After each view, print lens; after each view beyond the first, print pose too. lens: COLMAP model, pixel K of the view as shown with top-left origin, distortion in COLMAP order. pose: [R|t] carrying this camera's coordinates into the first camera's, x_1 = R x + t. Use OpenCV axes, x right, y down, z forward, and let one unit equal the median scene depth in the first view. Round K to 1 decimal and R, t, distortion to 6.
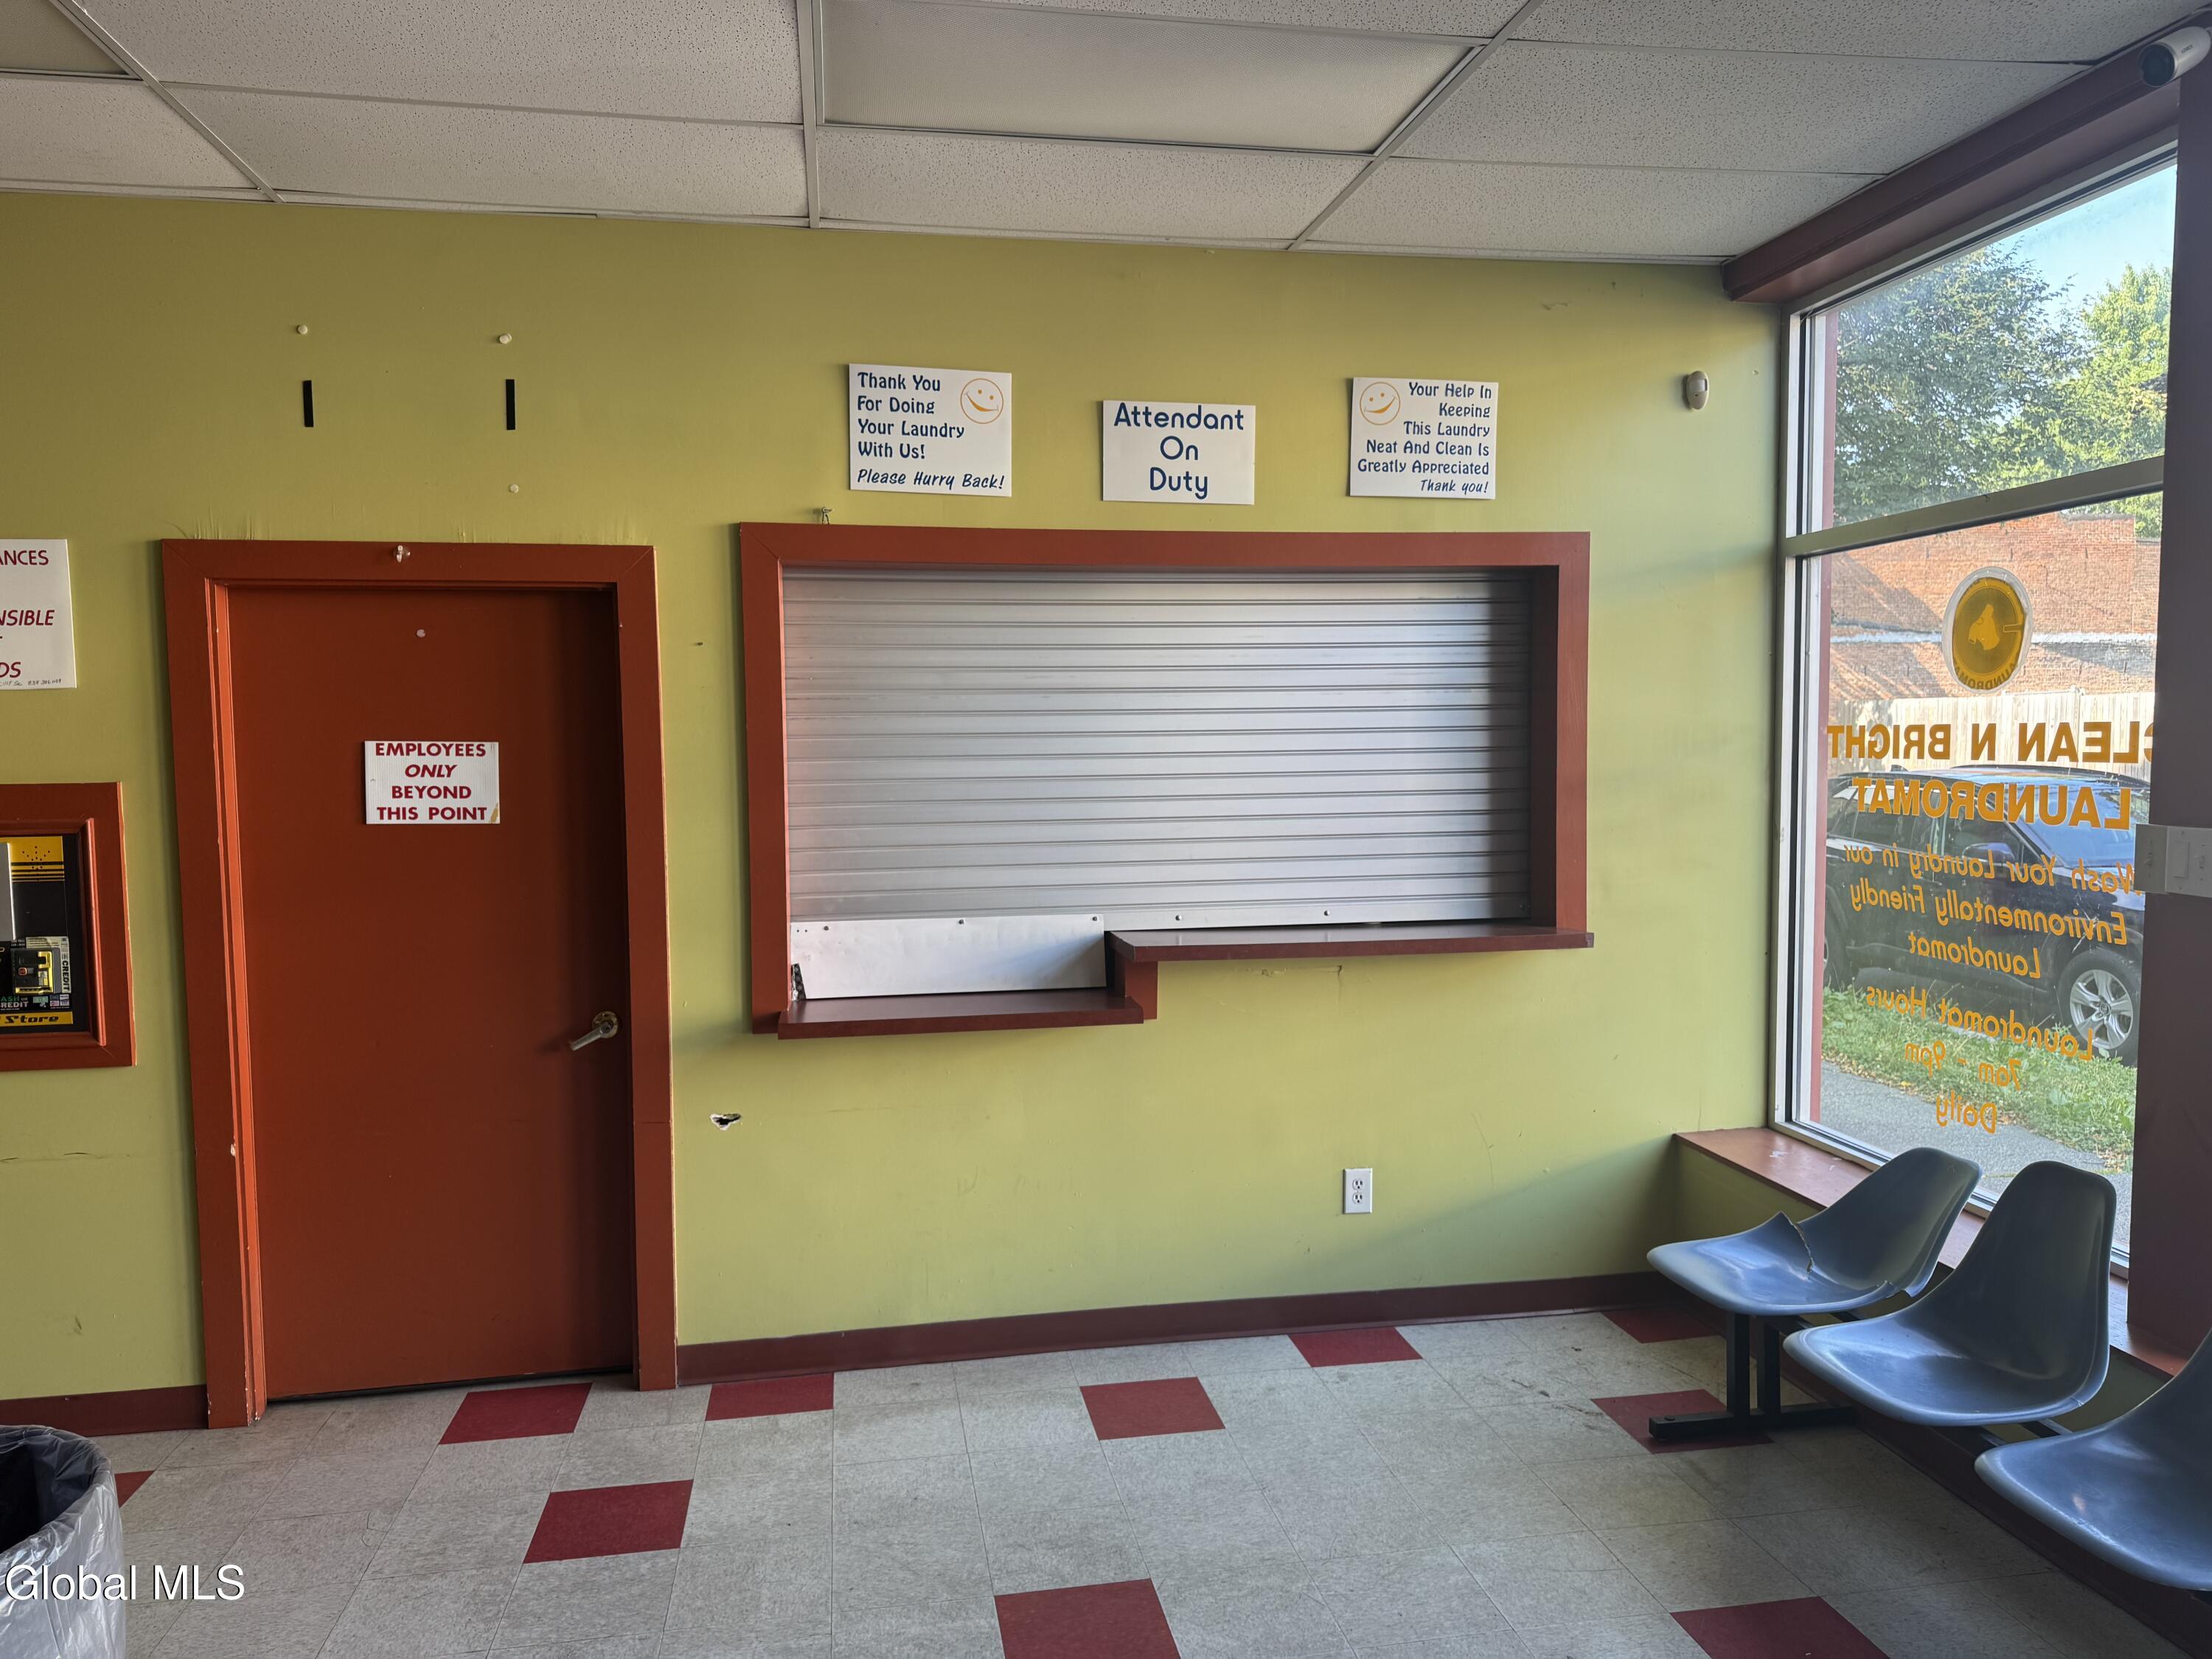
lens RADIAL K [[1531.3, 0, 1113.2], [0, 1531.3, 845.6], [0, 0, 1]] dist [0.058831, -0.083195]
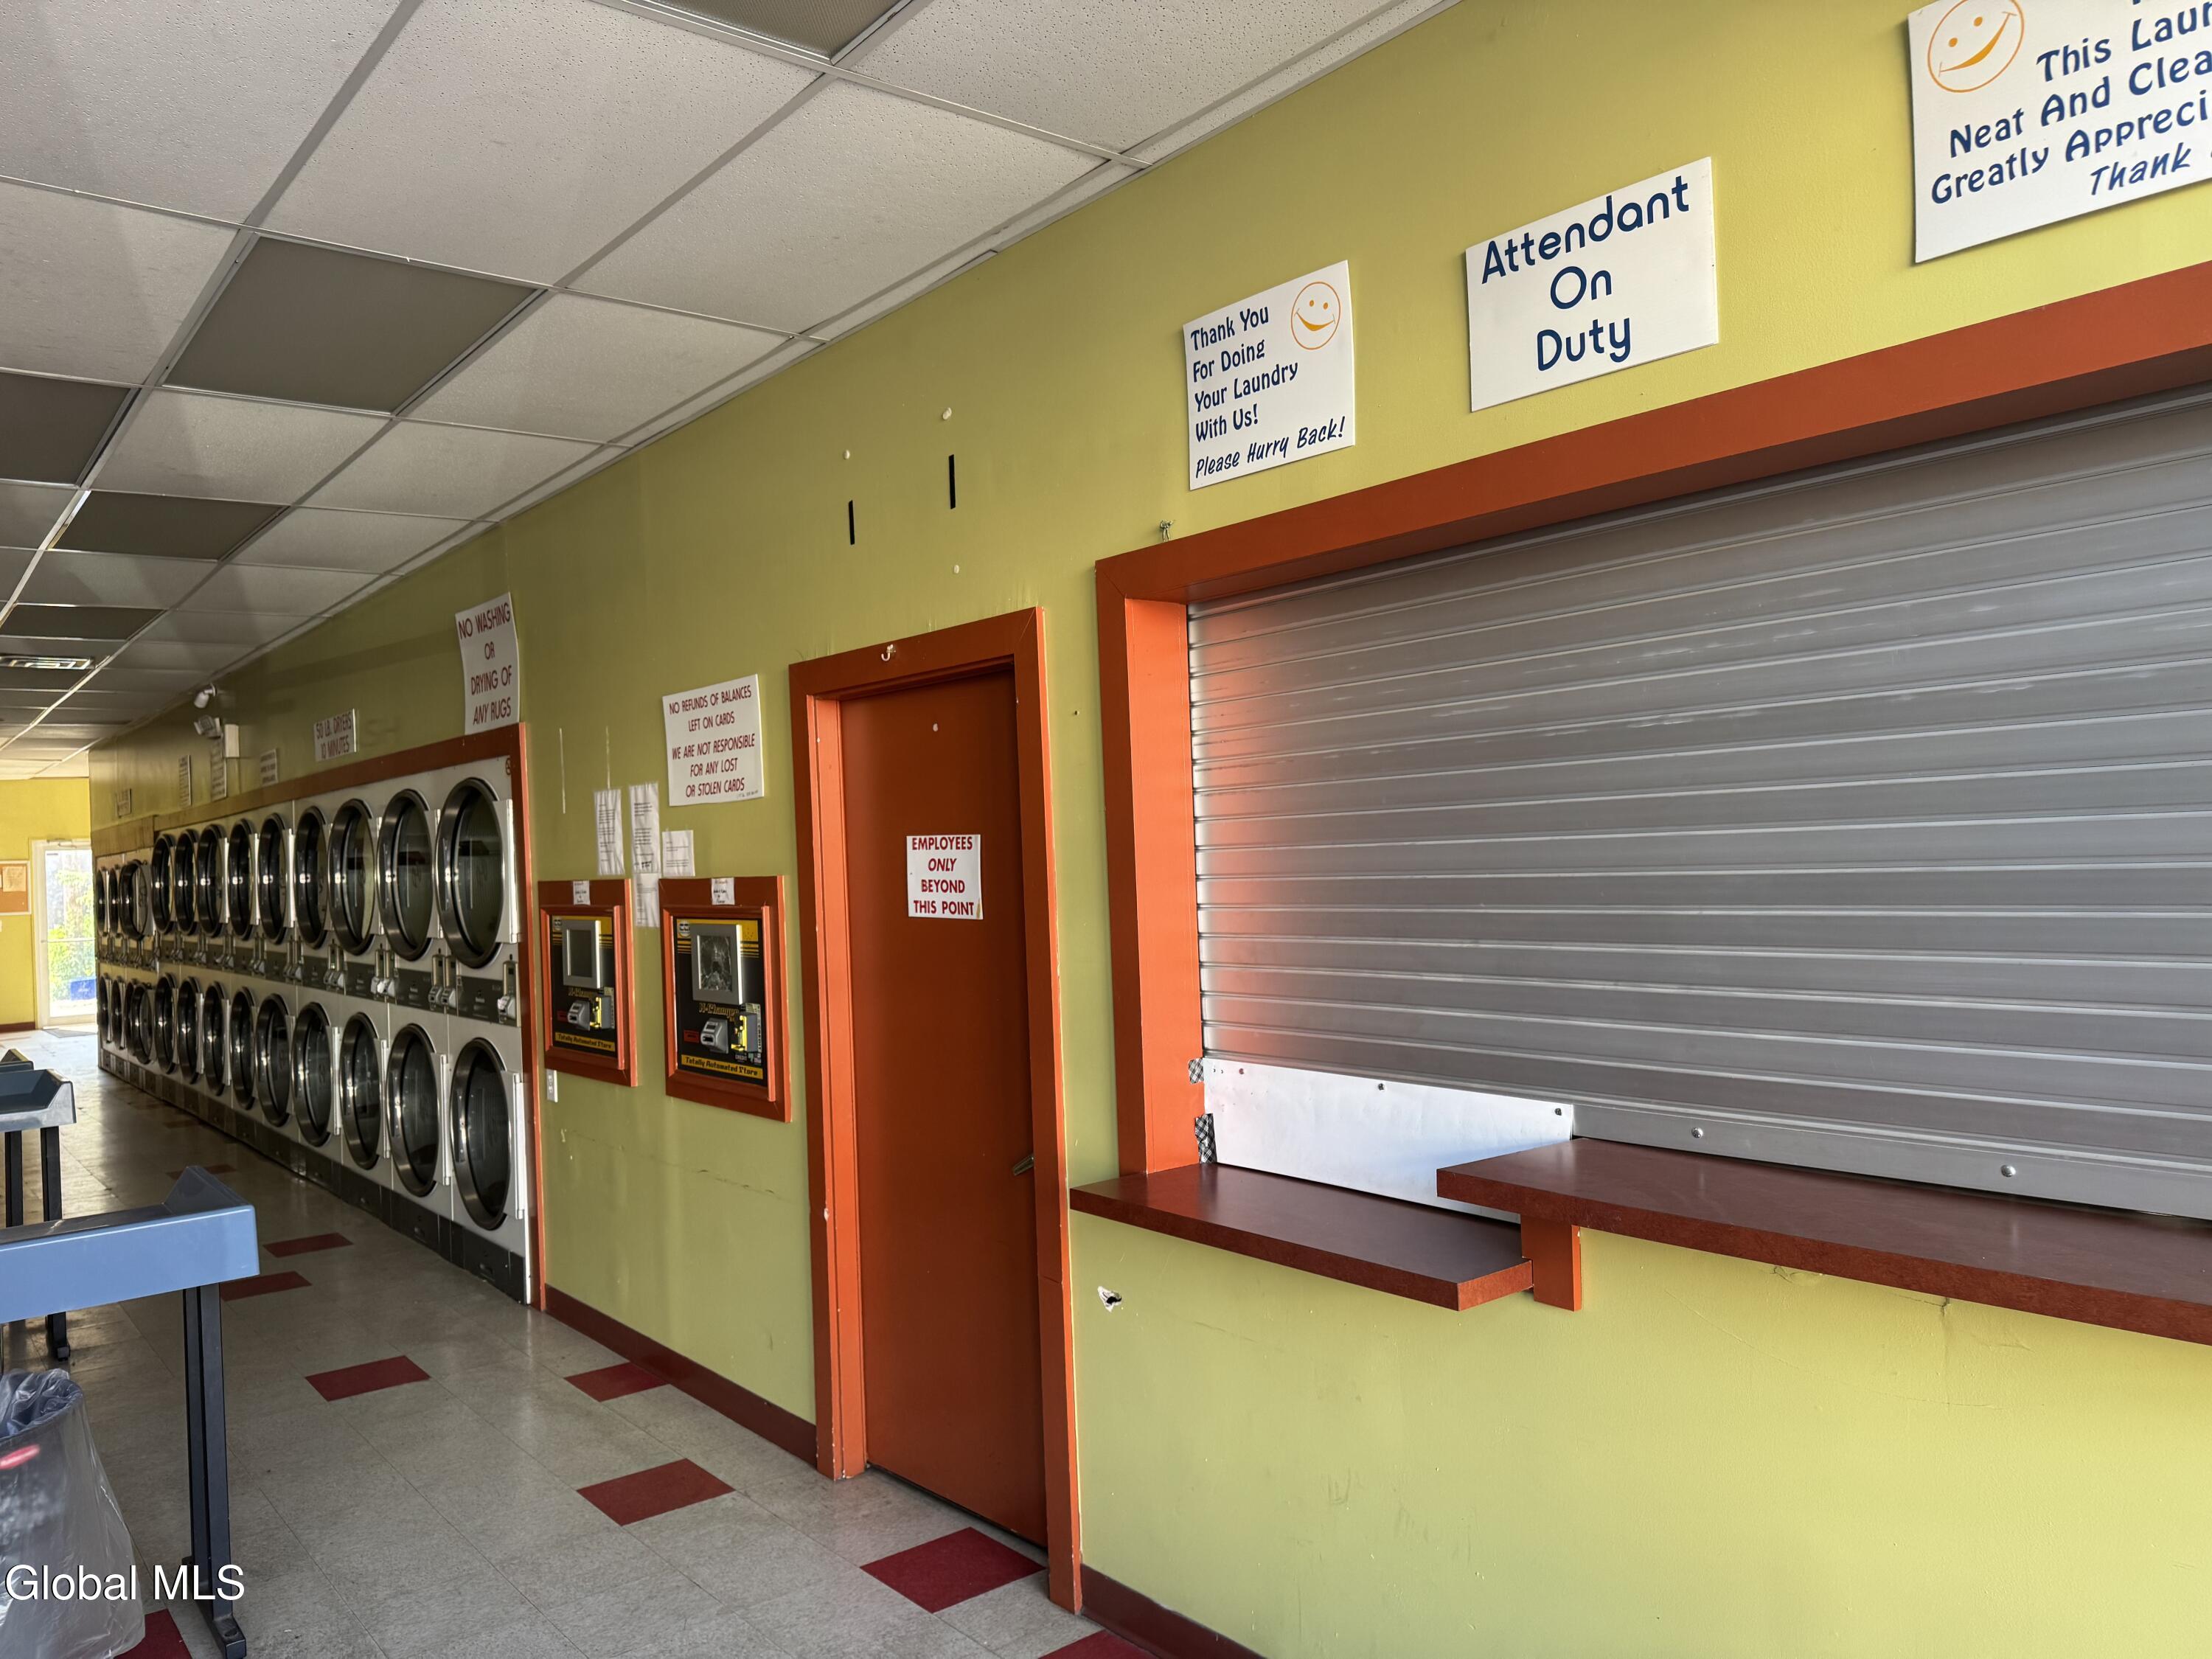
lens RADIAL K [[1531.3, 0, 1090.9], [0, 1531.3, 825.0], [0, 0, 1]] dist [0.058831, -0.083195]
pose [[0.493636, -0.022734, -0.869372, 0.453133], [-0.025596, 0.998845, -0.040654, -0.035997], [0.869292, 0.042320, 0.492484, 0.595021]]
